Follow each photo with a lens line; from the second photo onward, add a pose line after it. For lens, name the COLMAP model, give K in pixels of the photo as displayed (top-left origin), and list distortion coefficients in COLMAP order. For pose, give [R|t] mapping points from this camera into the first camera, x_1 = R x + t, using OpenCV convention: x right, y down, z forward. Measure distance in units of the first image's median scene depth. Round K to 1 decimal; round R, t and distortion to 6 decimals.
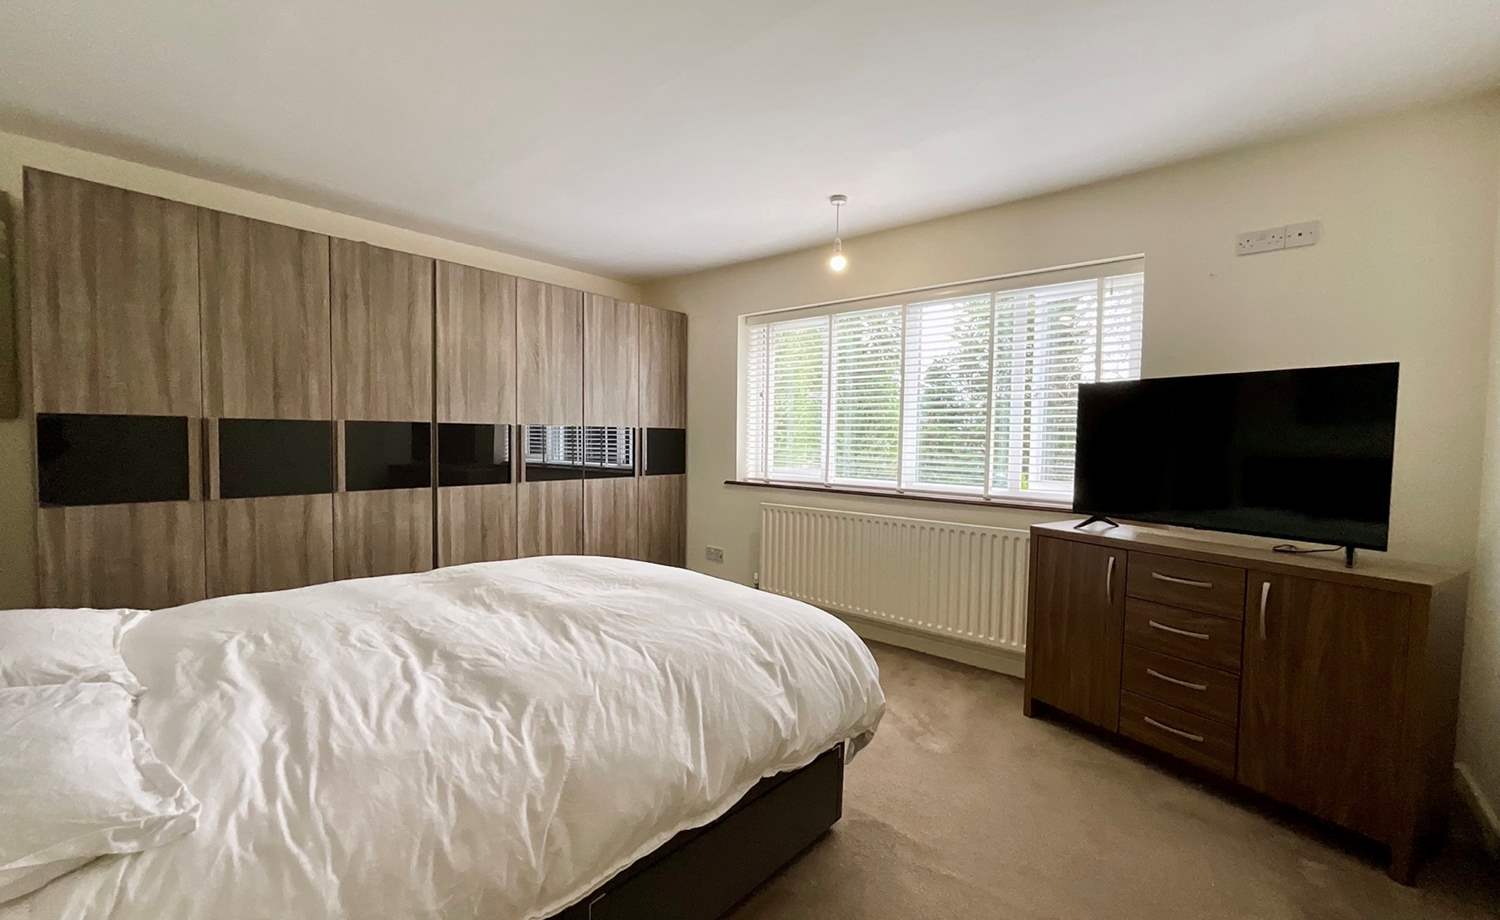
lens RADIAL K [[605.7, 0, 750.0], [0, 605.7, 460.0], [0, 0, 1]] dist [-0.006792, -0.000675]
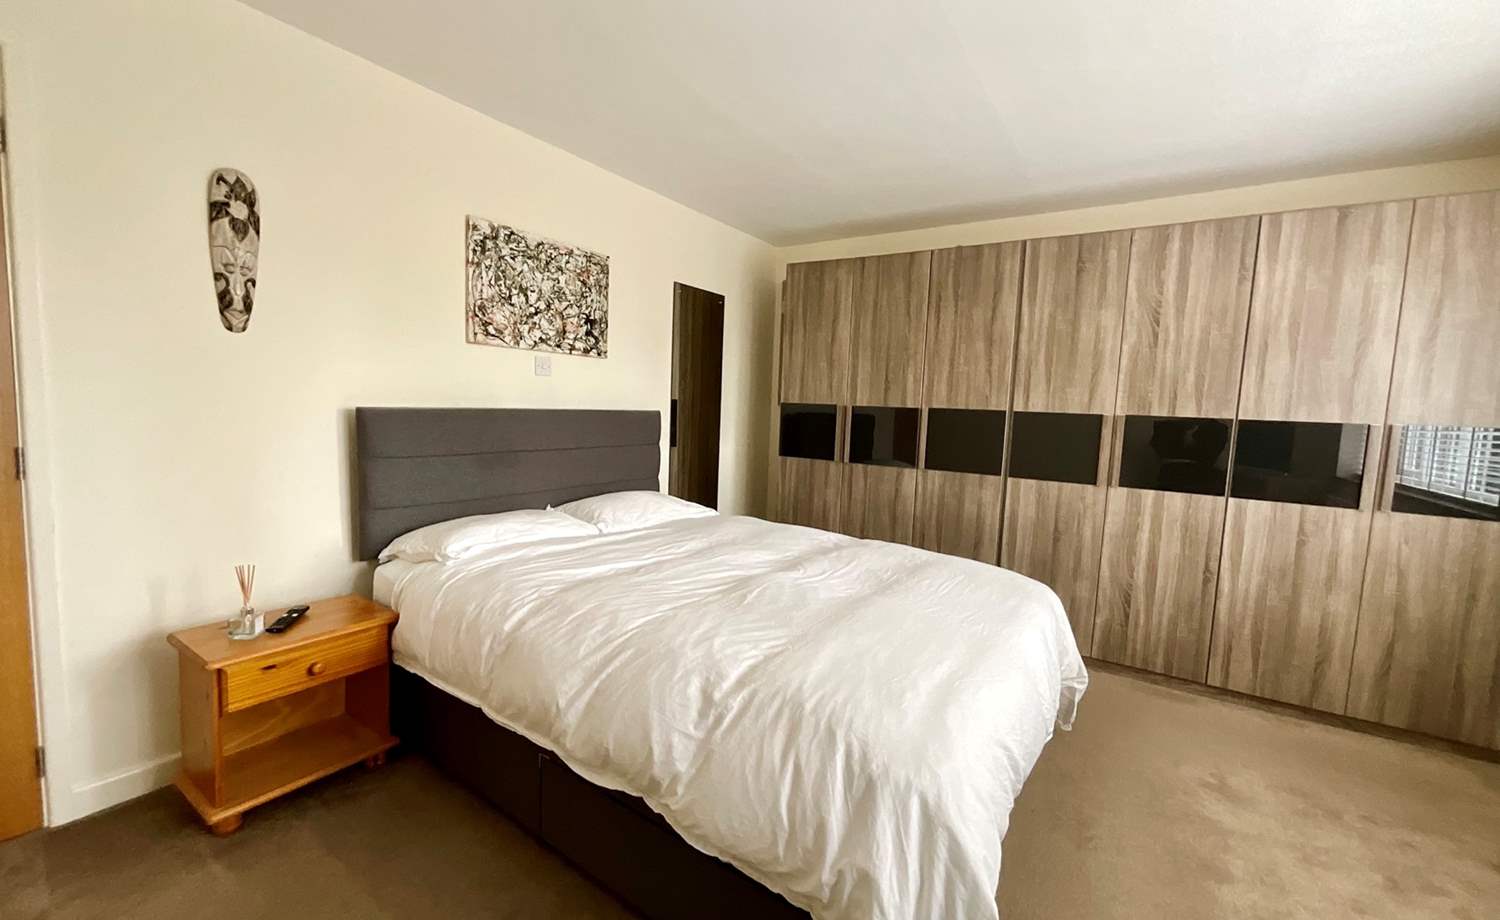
lens RADIAL K [[605.7, 0, 750.0], [0, 605.7, 460.0], [0, 0, 1]] dist [-0.006792, -0.000675]
pose [[0.121359, 0.078545, -0.989496, 0.417545], [-0.079619, 0.994423, 0.069171, -0.017482], [0.989410, 0.070389, 0.126936, 0.486461]]
